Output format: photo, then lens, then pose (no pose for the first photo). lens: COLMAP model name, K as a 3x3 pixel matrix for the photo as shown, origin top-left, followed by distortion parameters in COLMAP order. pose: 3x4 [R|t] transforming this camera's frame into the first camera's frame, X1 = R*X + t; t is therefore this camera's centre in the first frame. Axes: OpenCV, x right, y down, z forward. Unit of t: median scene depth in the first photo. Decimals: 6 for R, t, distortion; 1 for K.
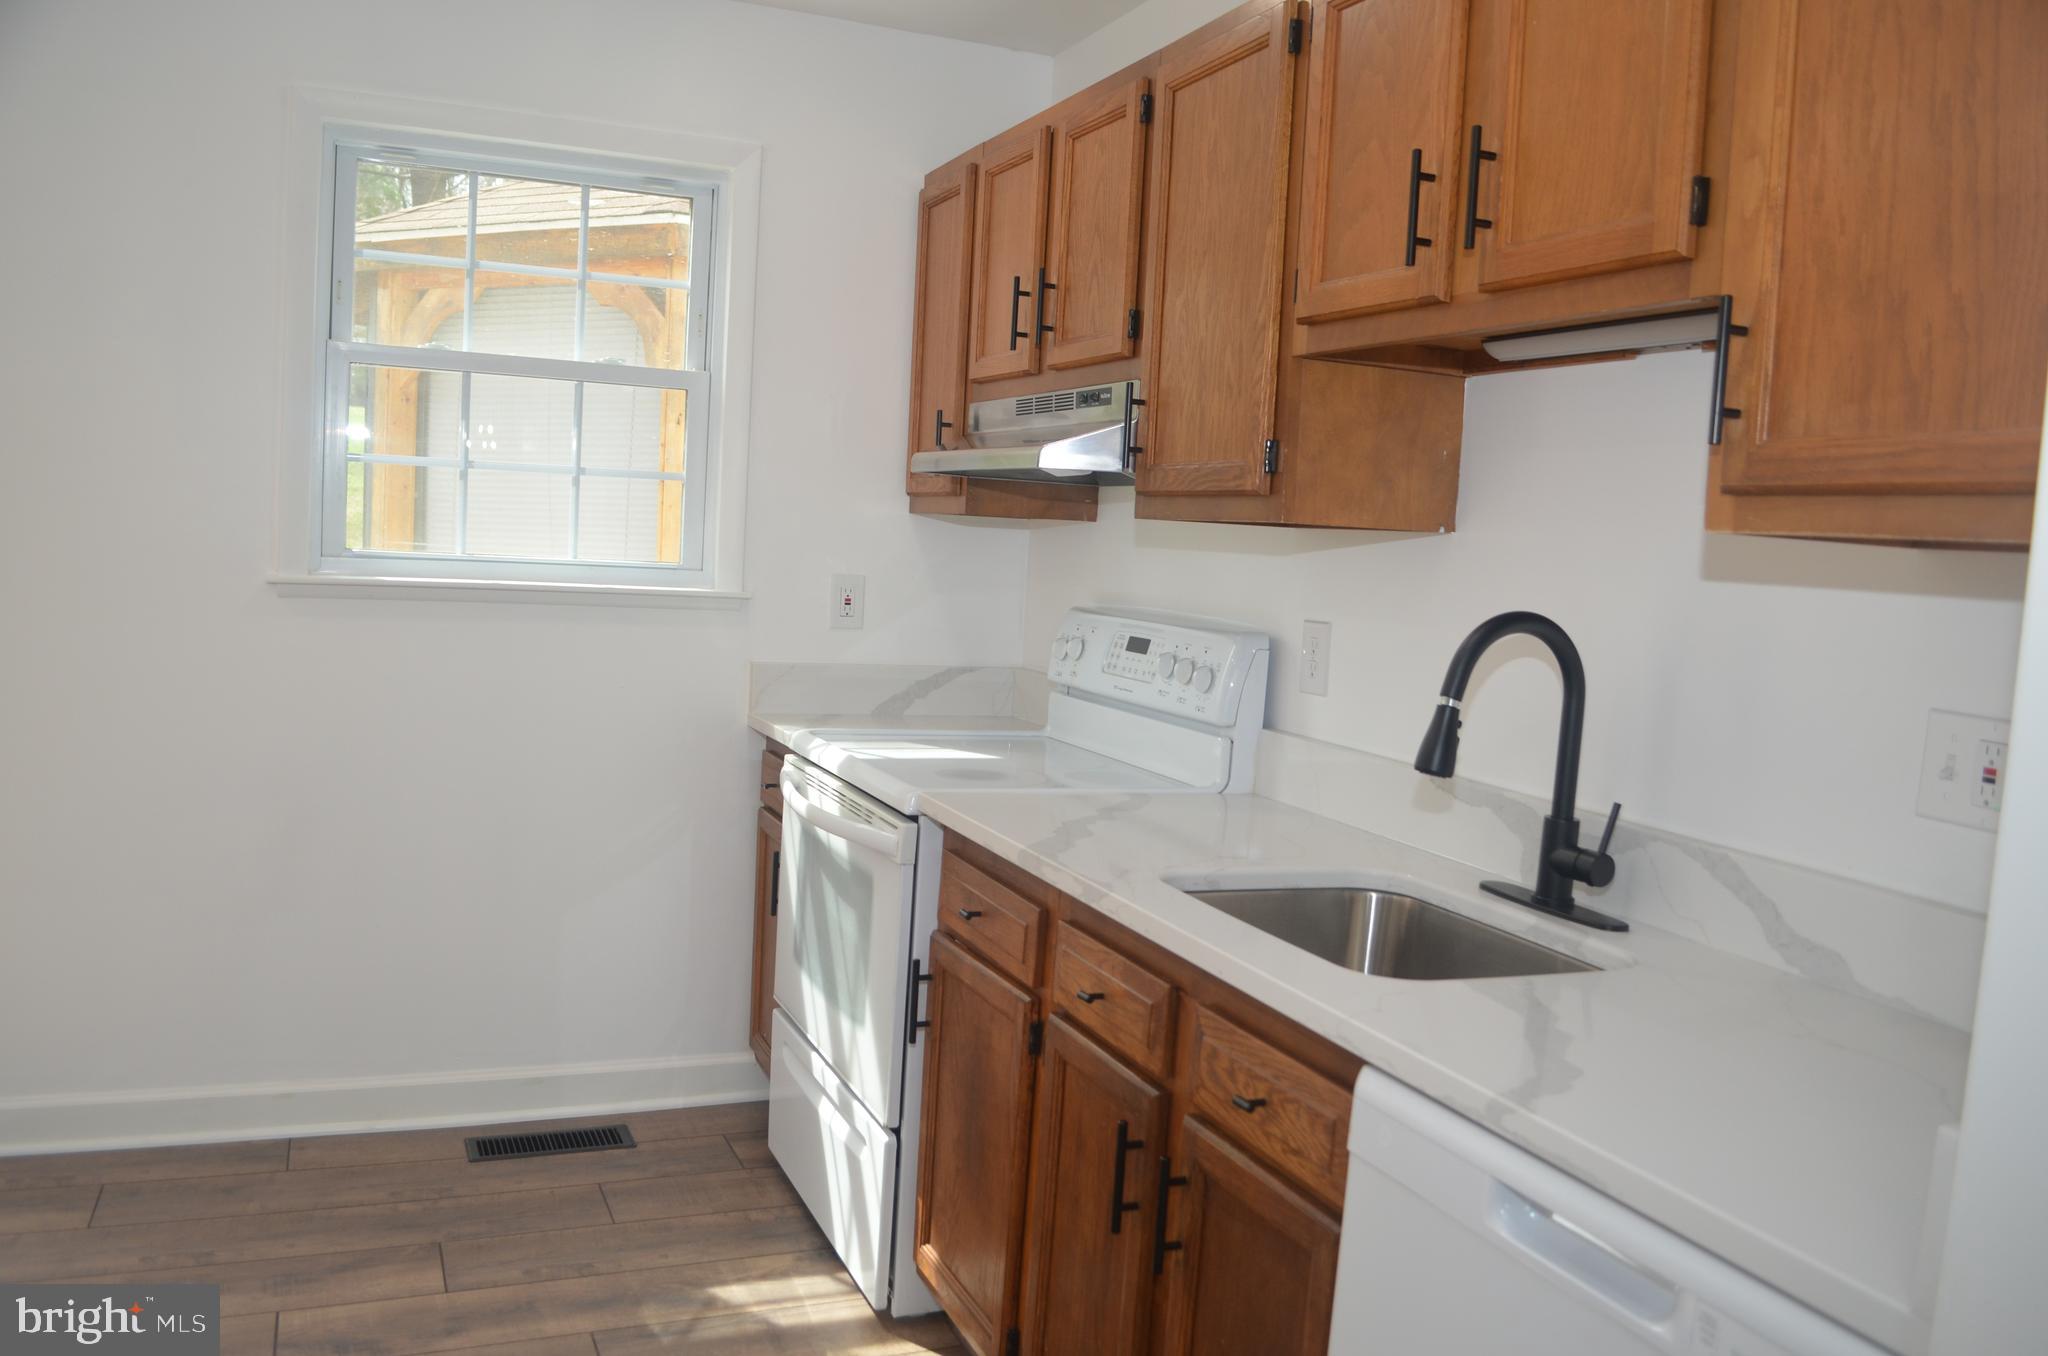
lens RADIAL K [[1613.2, 0, 1029.1], [0, 1613.2, 690.4], [0, 0, 1]] dist [-0.078908, 0.006172]
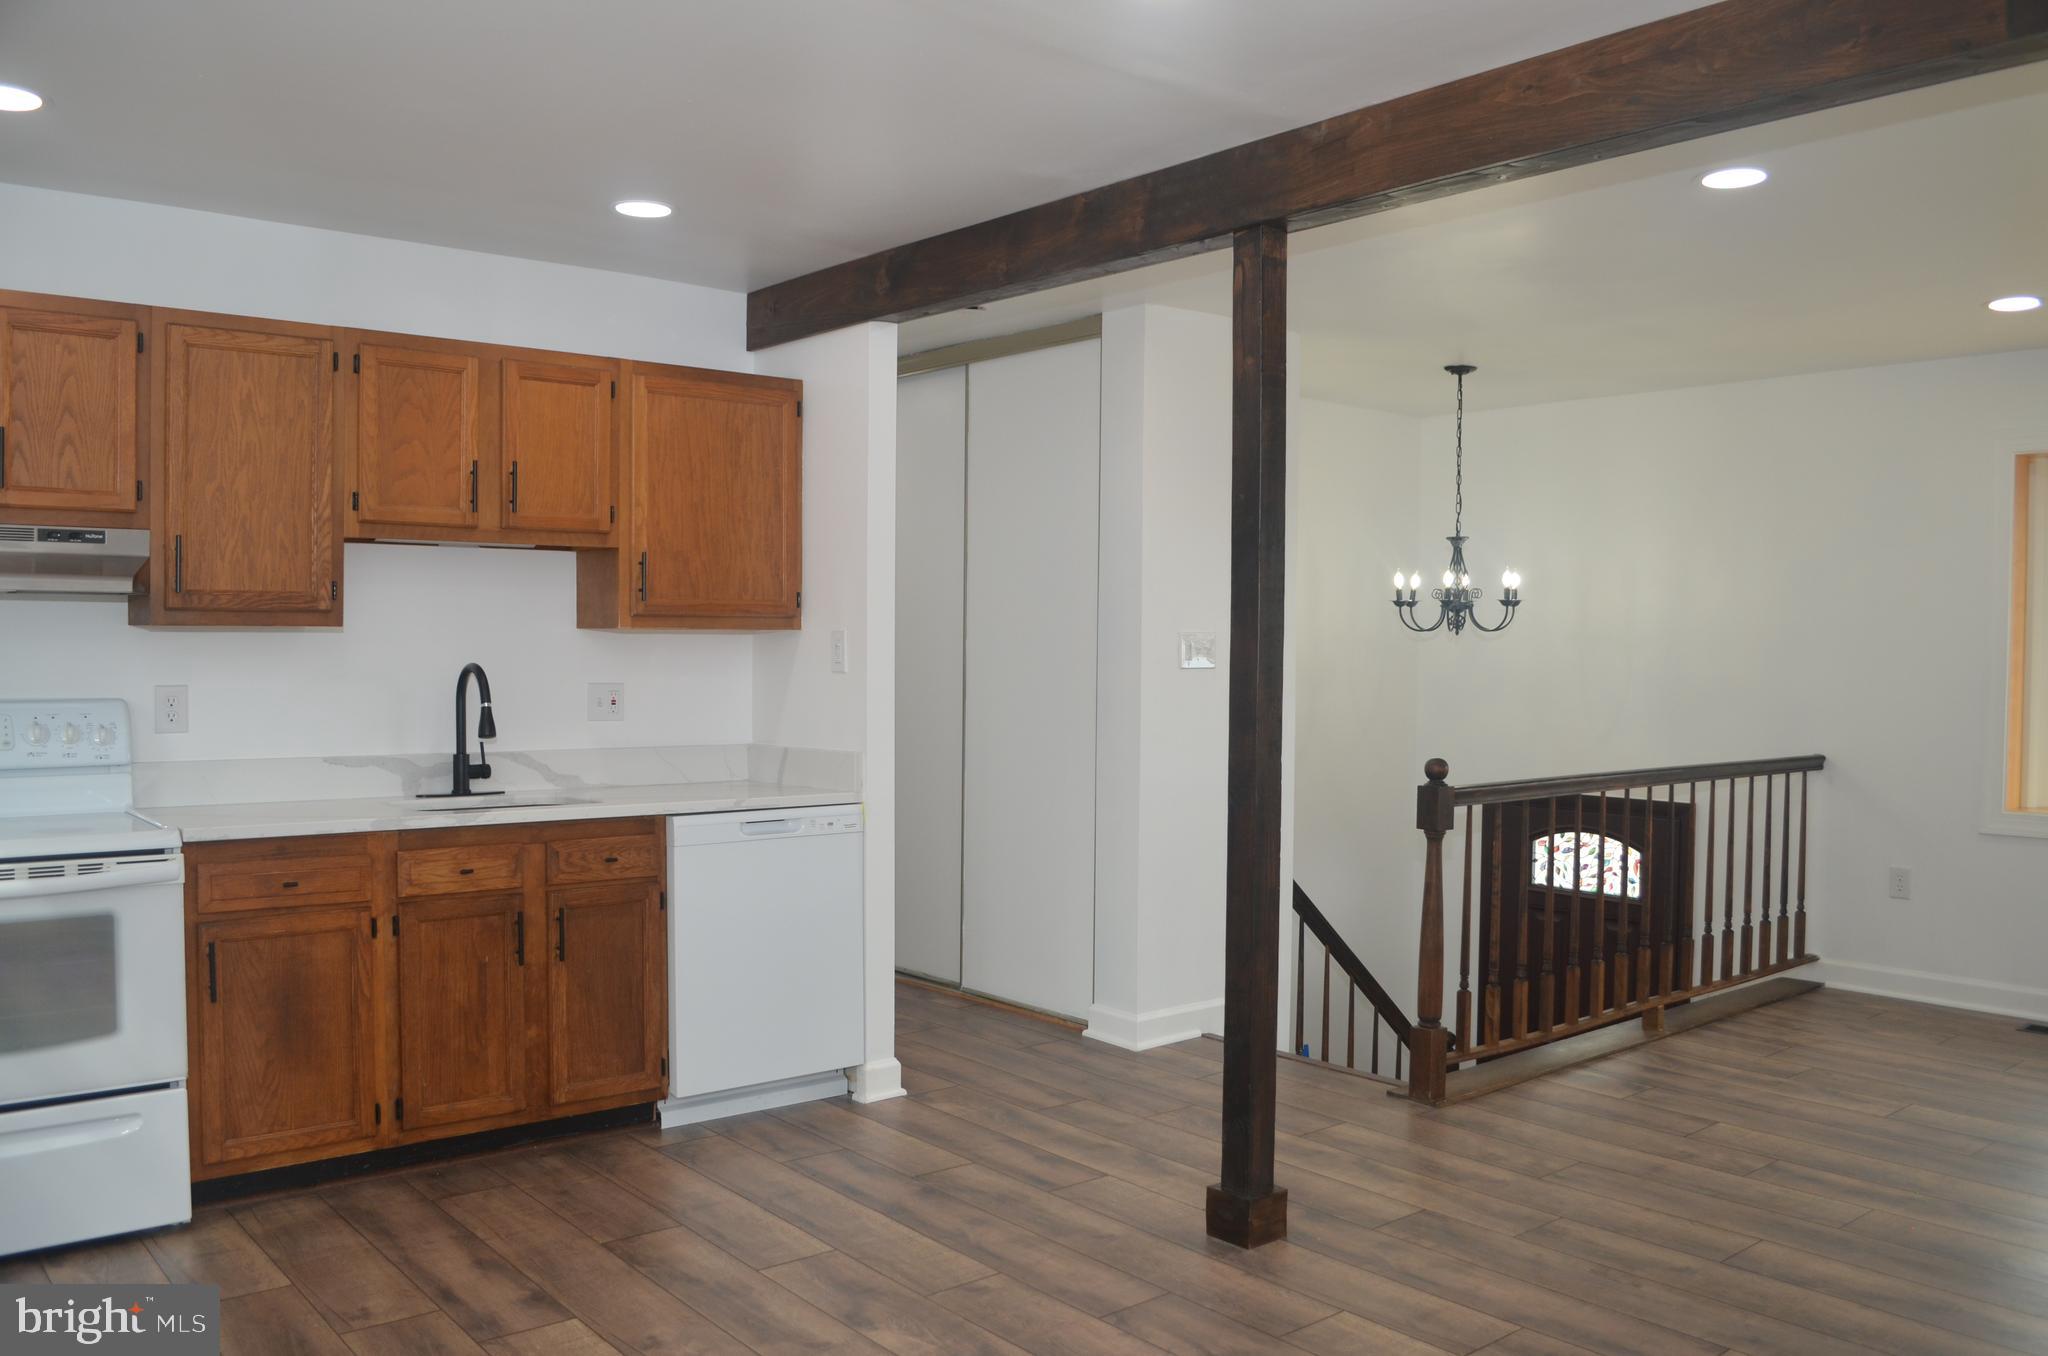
lens RADIAL K [[1613.2, 0, 1039.4], [0, 1613.2, 690.8], [0, 0, 1]] dist [-0.078908, 0.006172]
pose [[-0.286684, -0.090511, 0.953740, -2.102224], [0.065218, 0.991374, 0.113686, -0.217077], [-0.955803, 0.094794, -0.278308, 0.875604]]
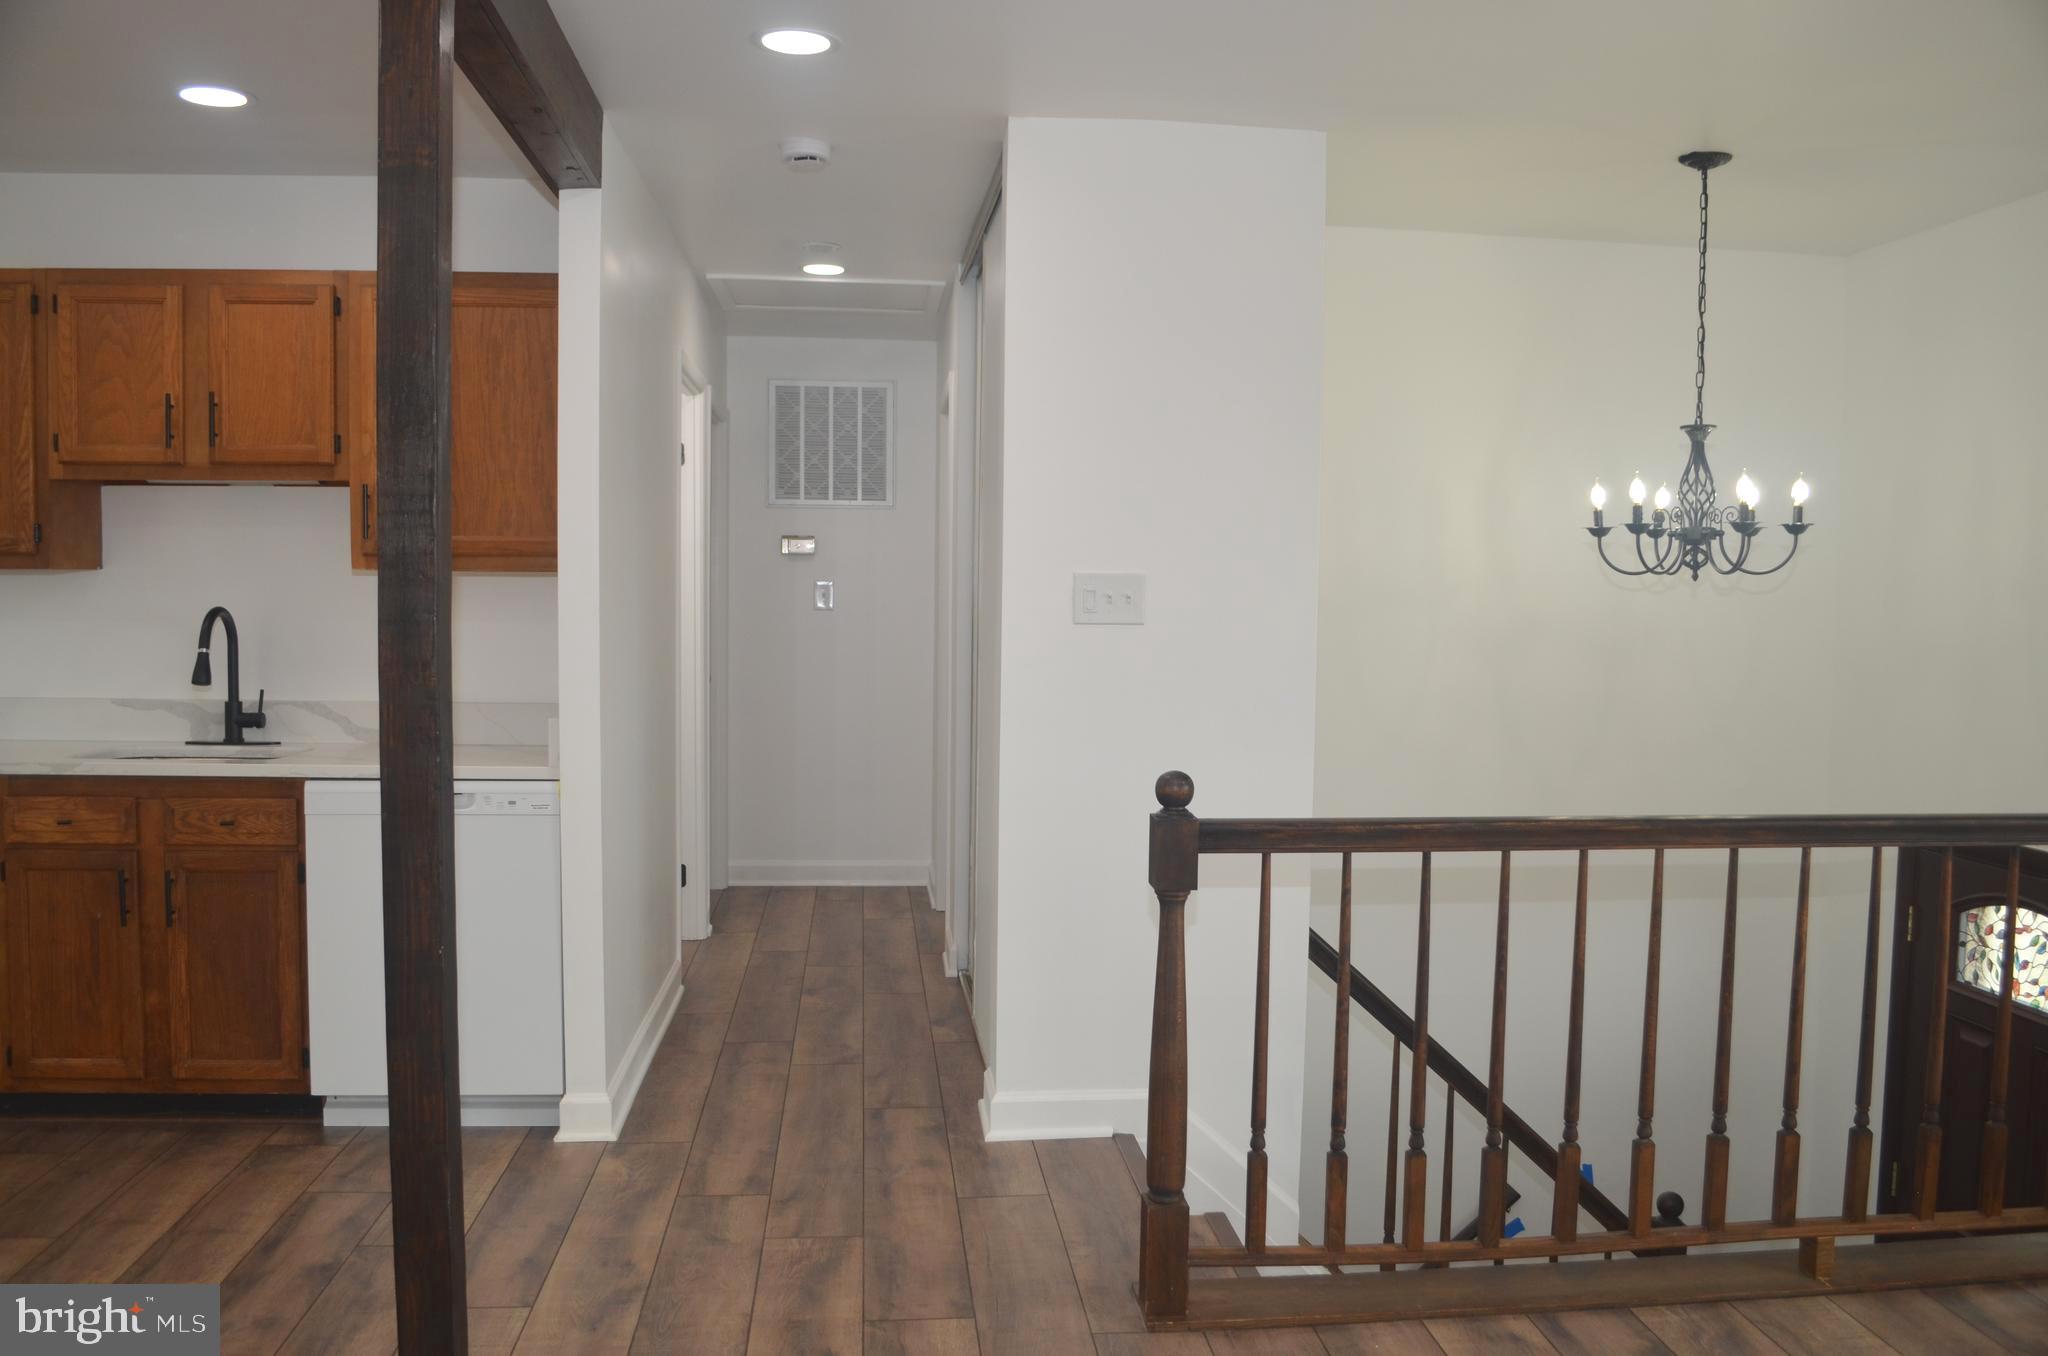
lens RADIAL K [[1613.2, 0, 1039.4], [0, 1613.2, 687.8], [0, 0, 1]] dist [-0.078908, 0.006172]
pose [[0.295803, -0.113878, 0.948437, -1.418999], [0.095799, 0.991400, 0.089158, -0.024401], [-0.950433, 0.064486, 0.304168, -0.709236]]
